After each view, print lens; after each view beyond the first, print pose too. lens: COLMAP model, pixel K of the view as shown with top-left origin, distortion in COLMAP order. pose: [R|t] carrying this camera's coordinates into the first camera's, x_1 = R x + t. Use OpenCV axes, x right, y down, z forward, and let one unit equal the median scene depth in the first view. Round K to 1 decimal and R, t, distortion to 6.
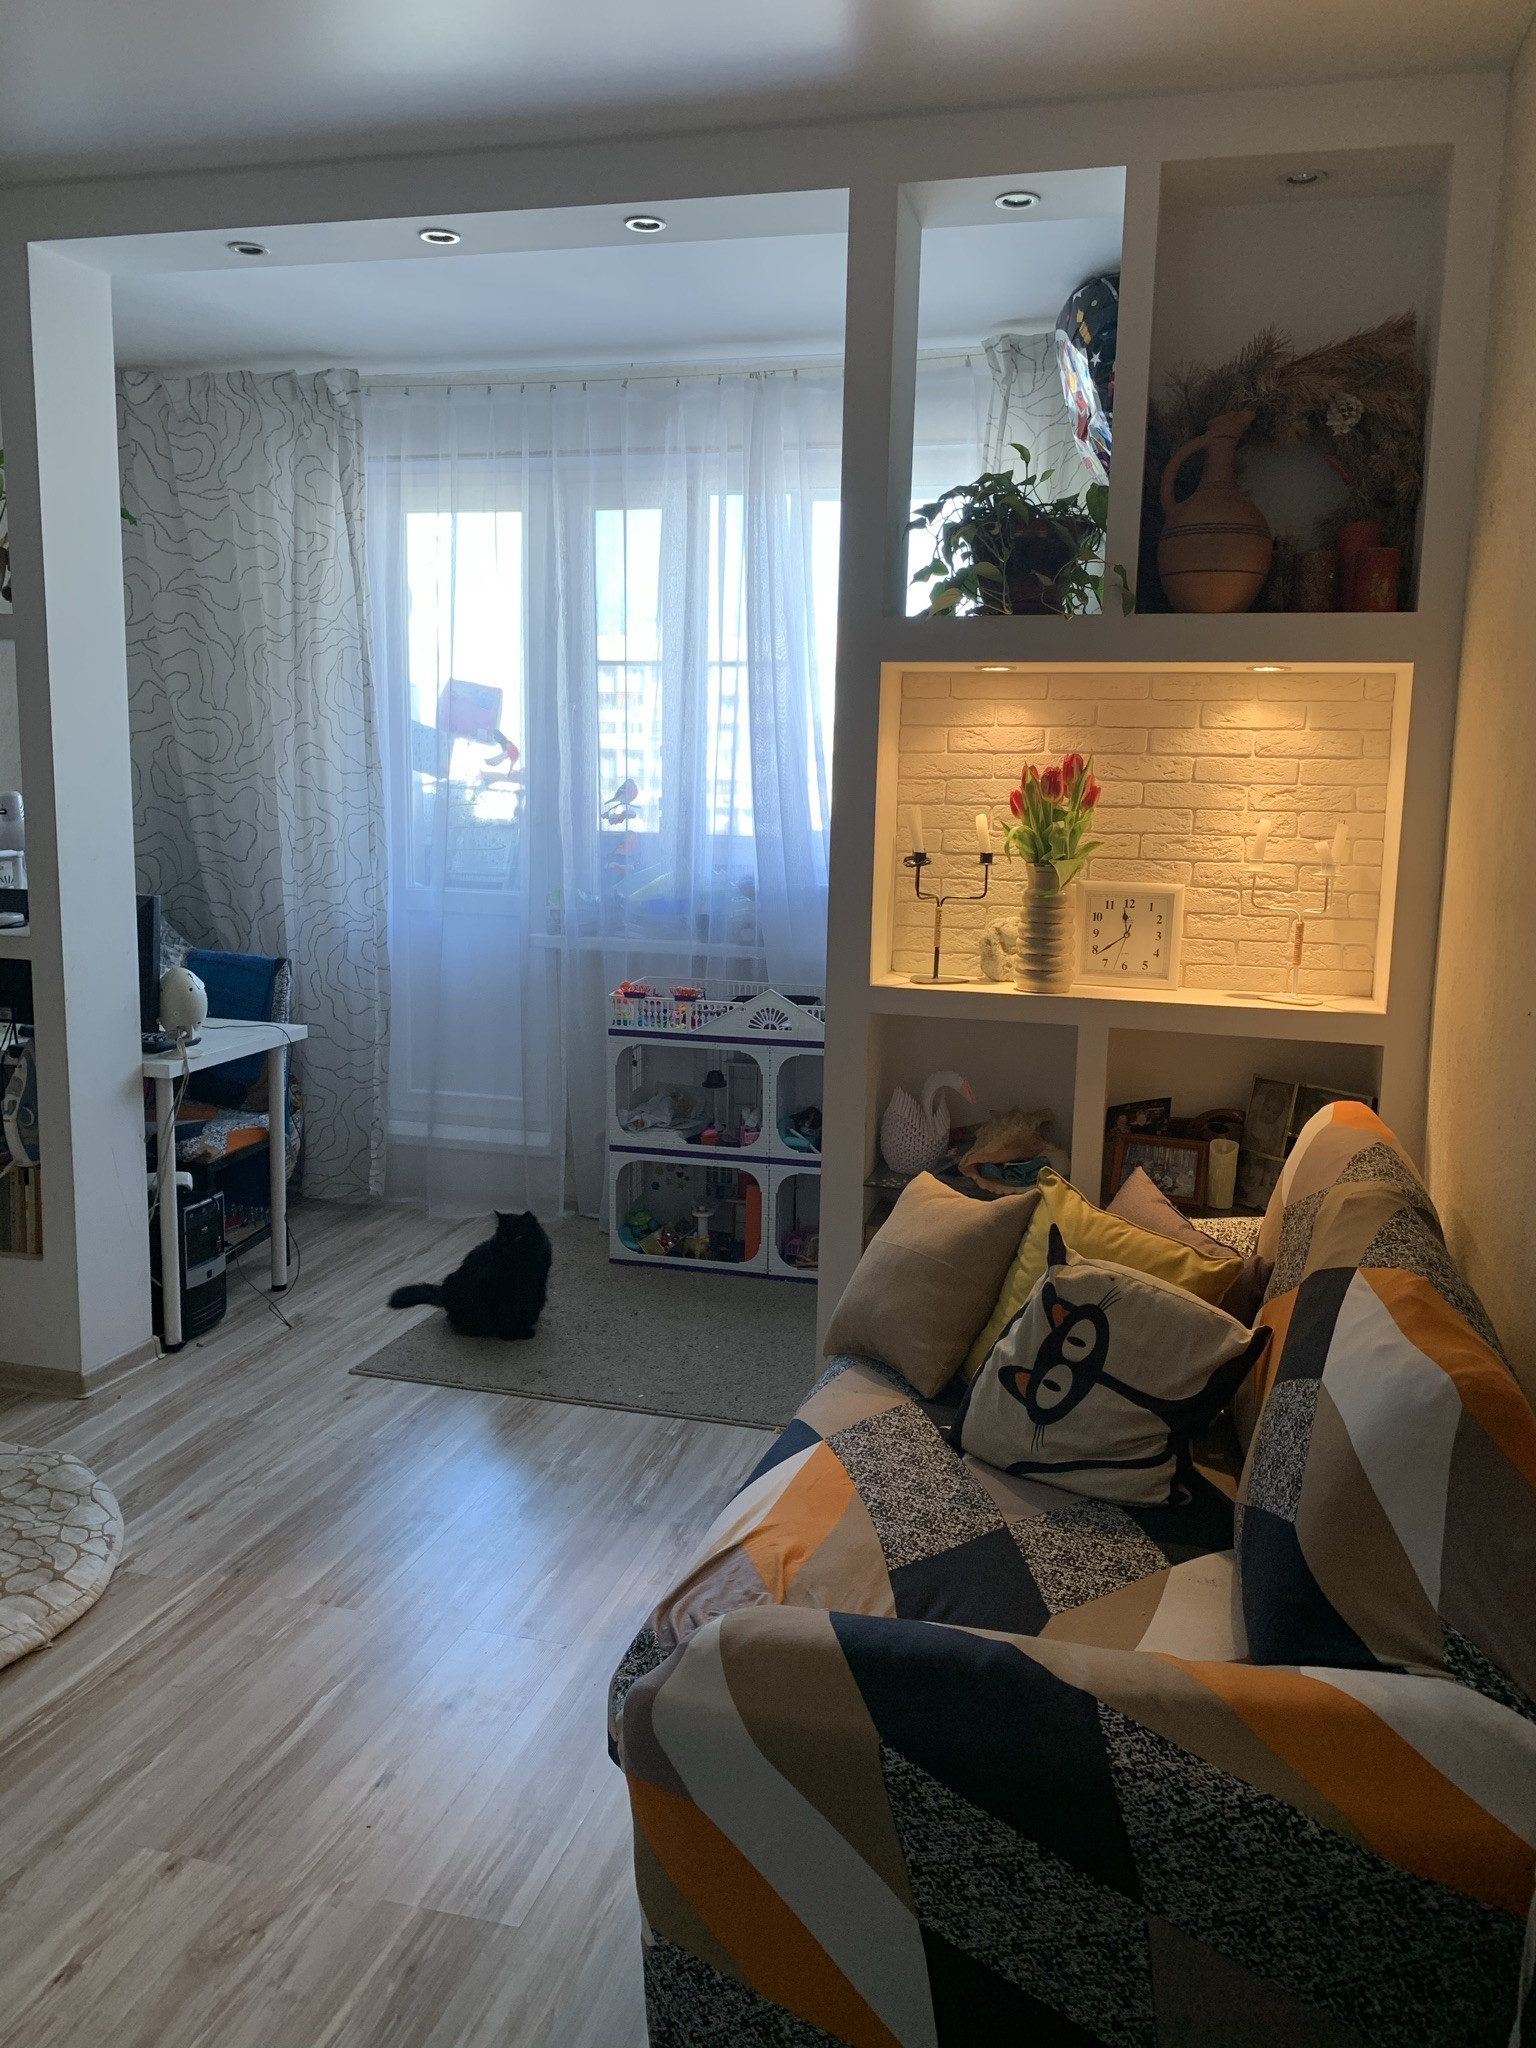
lens RADIAL K [[1595.5, 0, 772.6], [0, 1595.5, 996.3], [0, 0, 1]] dist [0.123513, -0.229145]
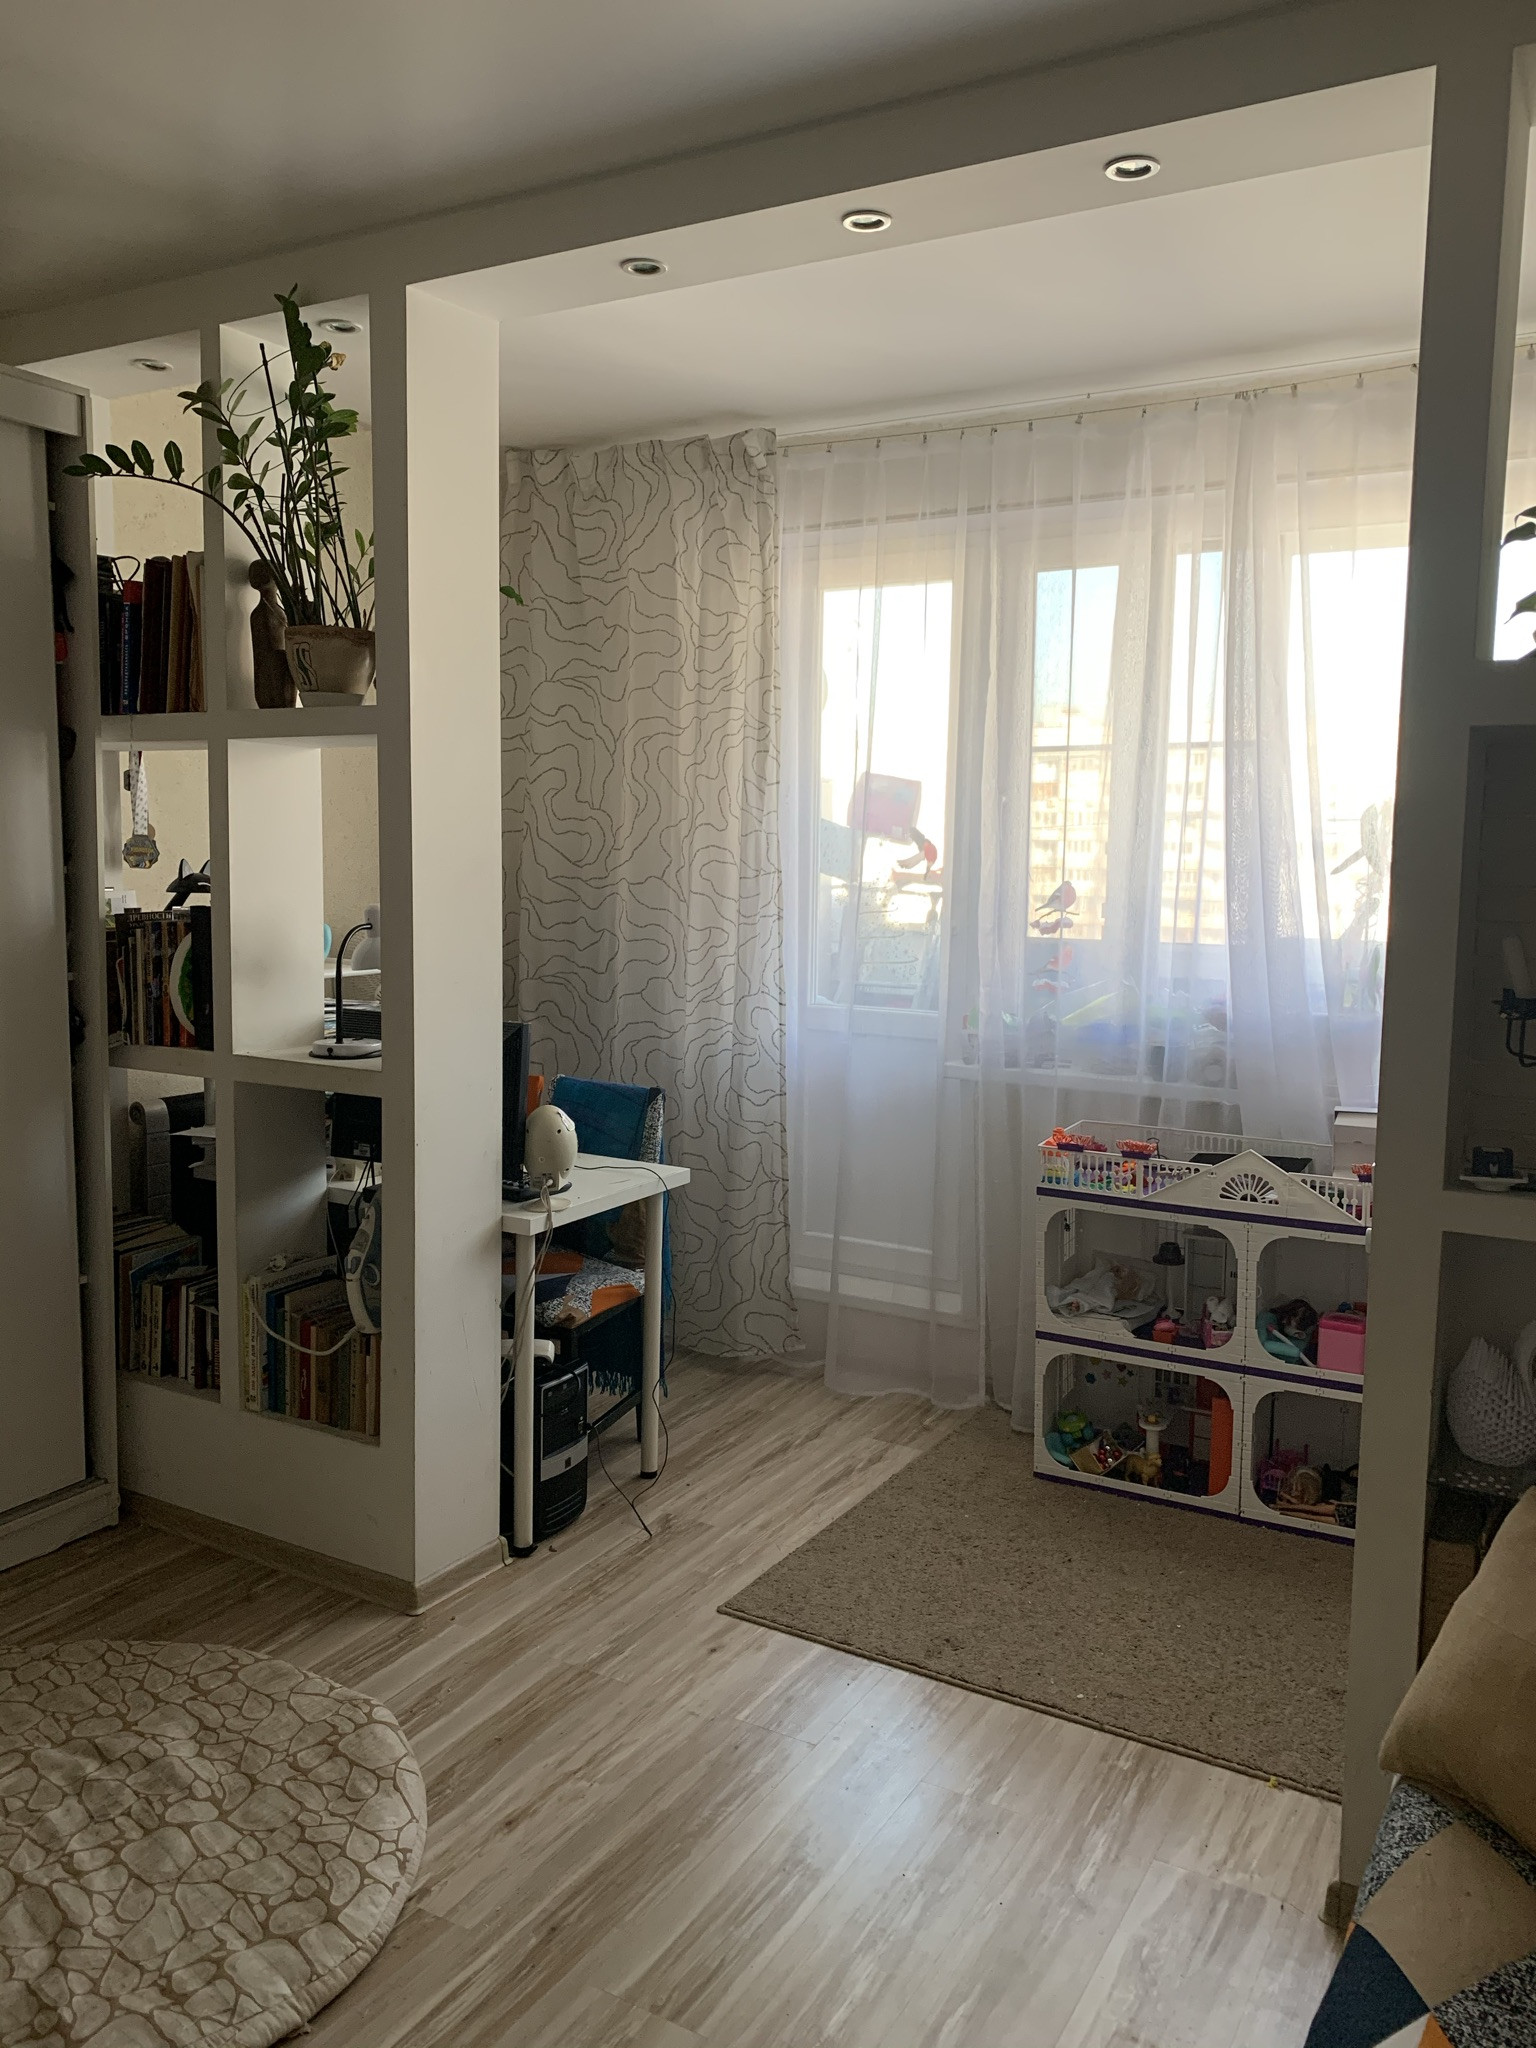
lens RADIAL K [[1595.5, 0, 772.6], [0, 1595.5, 996.3], [0, 0, 1]] dist [0.123513, -0.229145]
pose [[0.967654, 0.017994, -0.251639, -0.031289], [-0.032652, 0.997996, -0.054198, -0.030608], [0.250159, 0.060662, 0.966302, 0.178237]]
